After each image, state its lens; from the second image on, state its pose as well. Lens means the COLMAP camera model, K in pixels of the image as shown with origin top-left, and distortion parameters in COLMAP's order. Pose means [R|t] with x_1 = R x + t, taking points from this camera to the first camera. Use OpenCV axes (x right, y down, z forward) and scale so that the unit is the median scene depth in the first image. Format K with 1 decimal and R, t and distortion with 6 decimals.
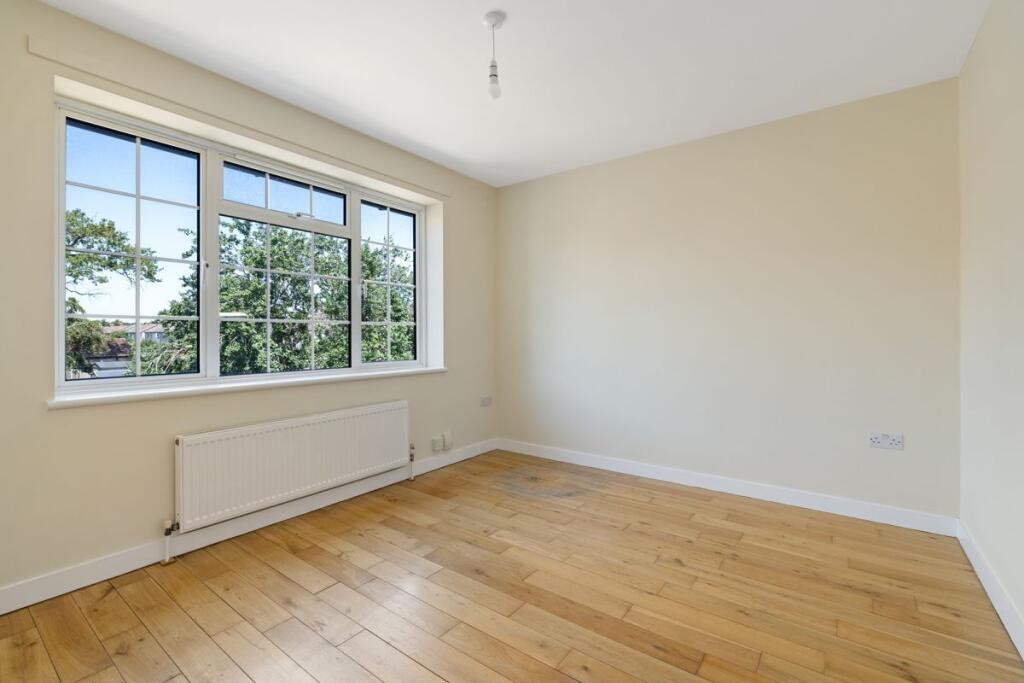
lens RADIAL K [[454.2, 0, 511.4], [0, 454.2, 334.3], [0, 0, 1]] dist [0.000812, 0.001374]
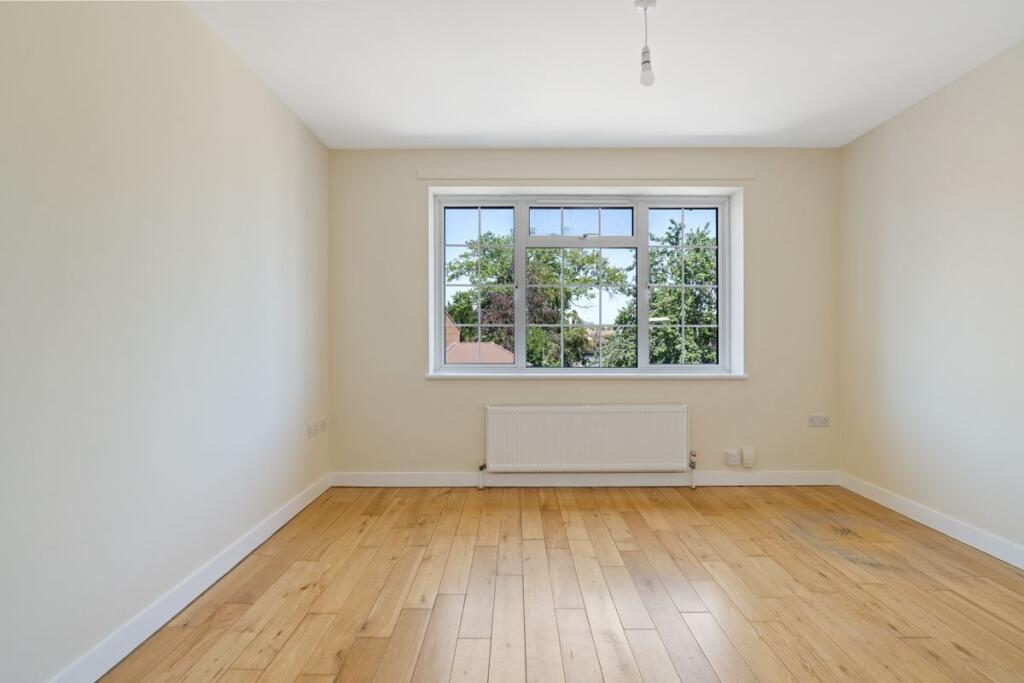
lens RADIAL K [[454.2, 0, 512.7], [0, 454.2, 341.6], [0, 0, 1]] dist [0.000812, 0.001374]
pose [[0.598762, 0.010127, -0.800863, 0.325324], [-0.001516, 0.999933, 0.011511, -0.000415], [0.800926, -0.005678, 0.598737, 0.122421]]
